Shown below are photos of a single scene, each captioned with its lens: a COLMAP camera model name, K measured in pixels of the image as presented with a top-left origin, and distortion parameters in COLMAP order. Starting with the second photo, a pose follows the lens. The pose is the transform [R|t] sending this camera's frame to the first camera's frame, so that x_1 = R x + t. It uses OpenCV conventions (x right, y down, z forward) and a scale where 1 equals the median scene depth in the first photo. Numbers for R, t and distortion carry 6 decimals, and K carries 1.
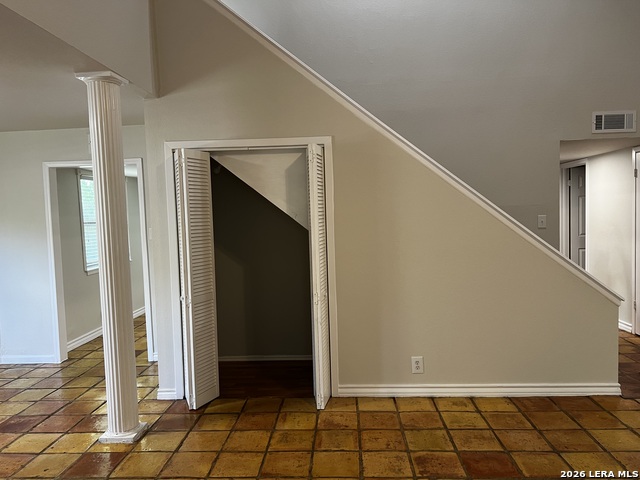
lens RADIAL K [[482.4, 0, 320.1], [0, 482.4, 238.7], [0, 0, 1]] dist [0.037160, -0.031532]
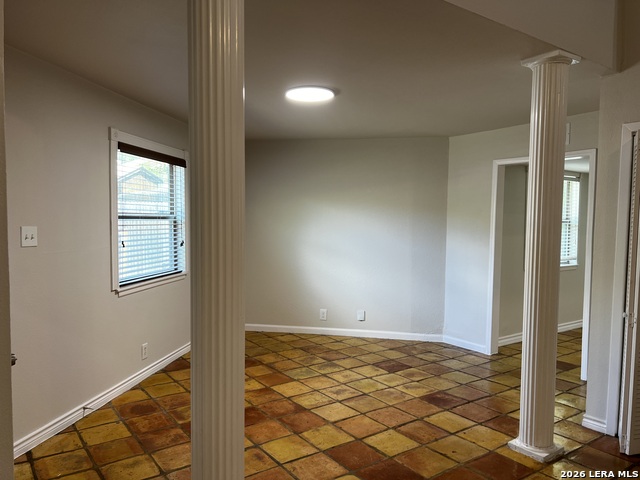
lens RADIAL K [[482.4, 0, 319.7], [0, 482.4, 244.8], [0, 0, 1]] dist [0.037160, -0.031532]
pose [[0.629895, 0.079179, -0.772634, 0.014401], [-0.076871, 0.996261, 0.039426, 0.013060], [0.772867, 0.034559, 0.633626, 0.081234]]
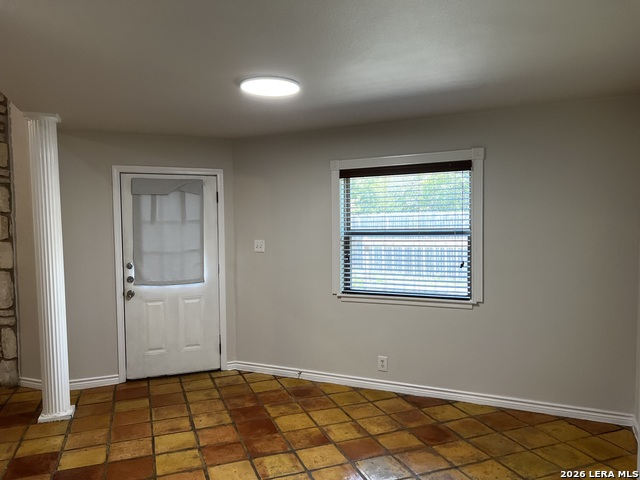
lens RADIAL K [[482.4, 0, 314.7], [0, 482.4, 243.3], [0, 0, 1]] dist [0.037160, -0.031532]
pose [[-0.916570, 0.065310, -0.394505, -0.653123], [0.021595, 0.993217, 0.114255, -0.112463], [0.399291, 0.096203, -0.911763, 1.827121]]
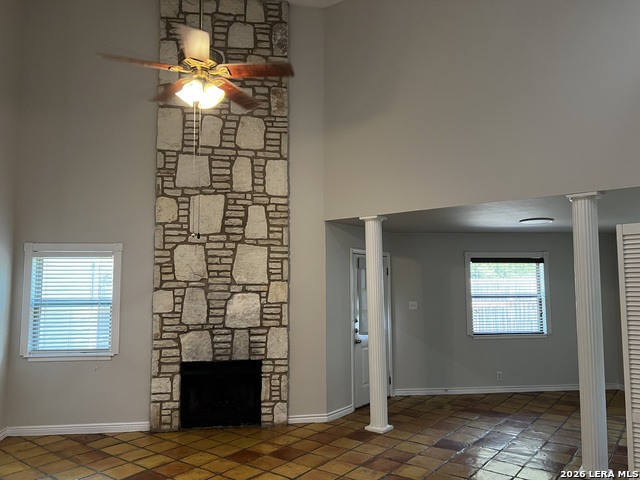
lens RADIAL K [[482.4, 0, 319.6], [0, 482.4, 243.4], [0, 0, 1]] dist [0.037160, -0.031532]
pose [[-0.557349, -0.035309, -0.829527, 1.140116], [-0.032310, 0.999261, -0.020825, -0.162065], [0.829649, 0.015195, -0.558078, 1.204955]]
